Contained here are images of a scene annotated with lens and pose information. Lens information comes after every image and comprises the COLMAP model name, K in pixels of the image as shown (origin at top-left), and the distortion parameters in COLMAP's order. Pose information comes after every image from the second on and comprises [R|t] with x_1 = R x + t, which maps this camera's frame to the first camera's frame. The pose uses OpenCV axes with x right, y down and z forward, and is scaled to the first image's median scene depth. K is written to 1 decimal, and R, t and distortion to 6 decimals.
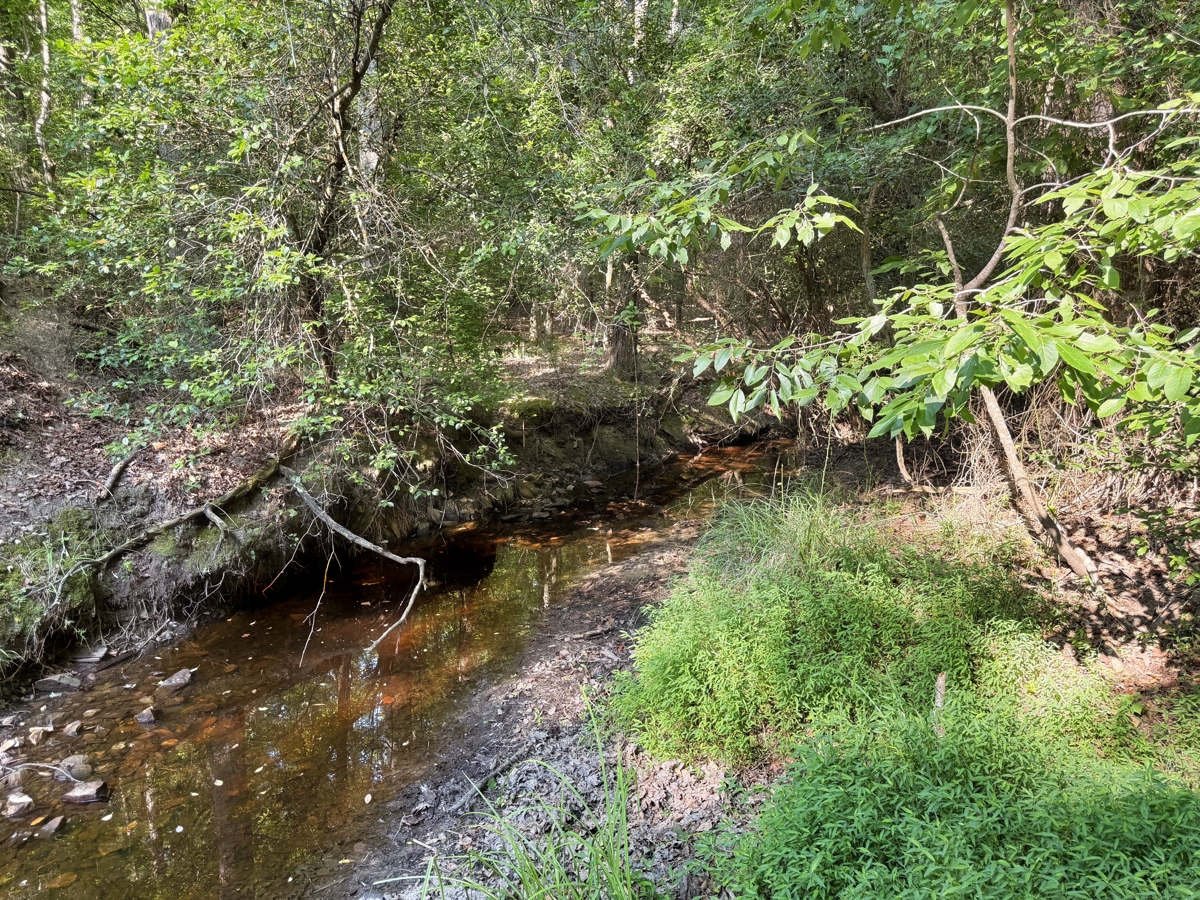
lens RADIAL K [[853.8, 0, 601.7], [0, 853.8, 446.1], [0, 0, 1]] dist [0.045160, -0.025957]
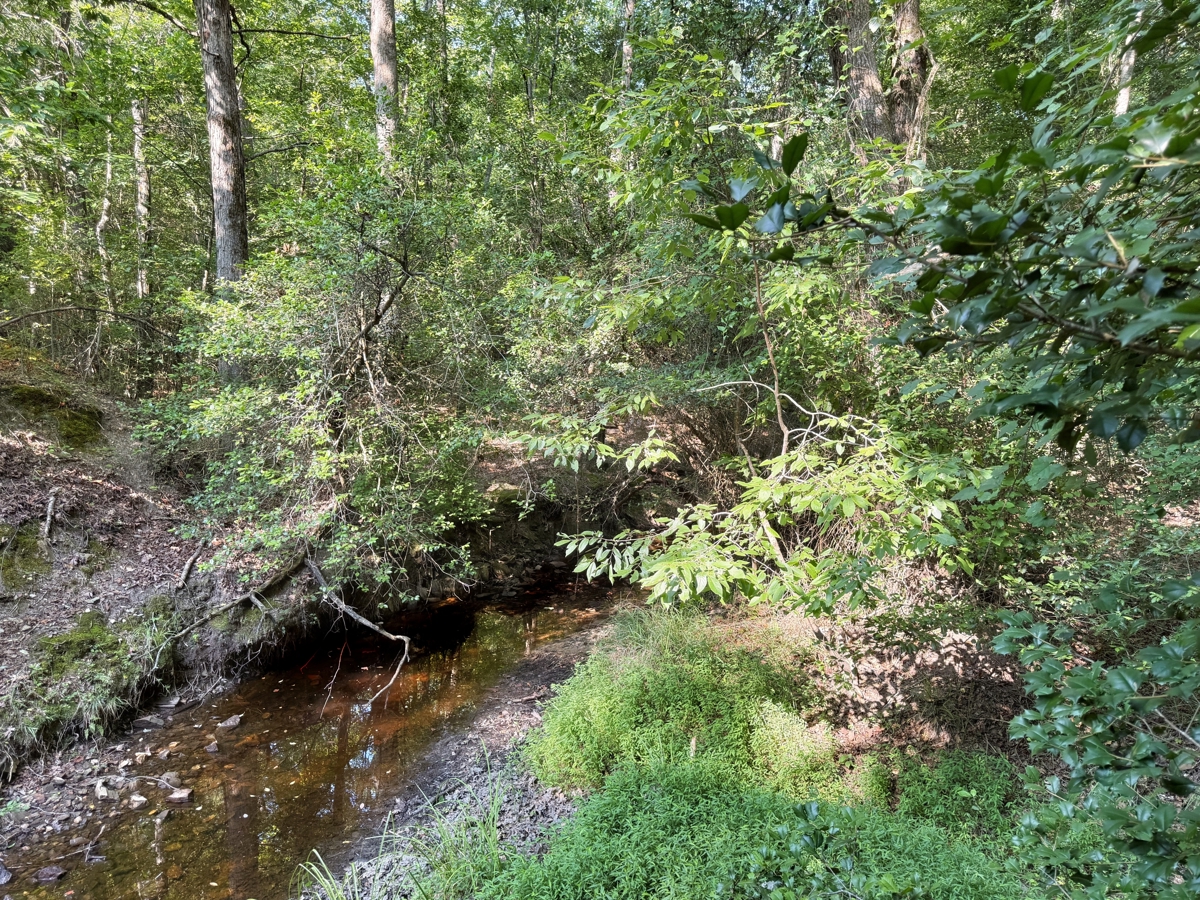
lens RADIAL K [[853.8, 0, 599.8], [0, 853.8, 453.1], [0, 0, 1]] dist [0.045160, -0.025957]
pose [[0.999419, 0.033532, -0.006117, 0.112556], [-0.033777, 0.998383, -0.045714, -0.130870], [0.004574, 0.045894, 0.998936, -0.446011]]
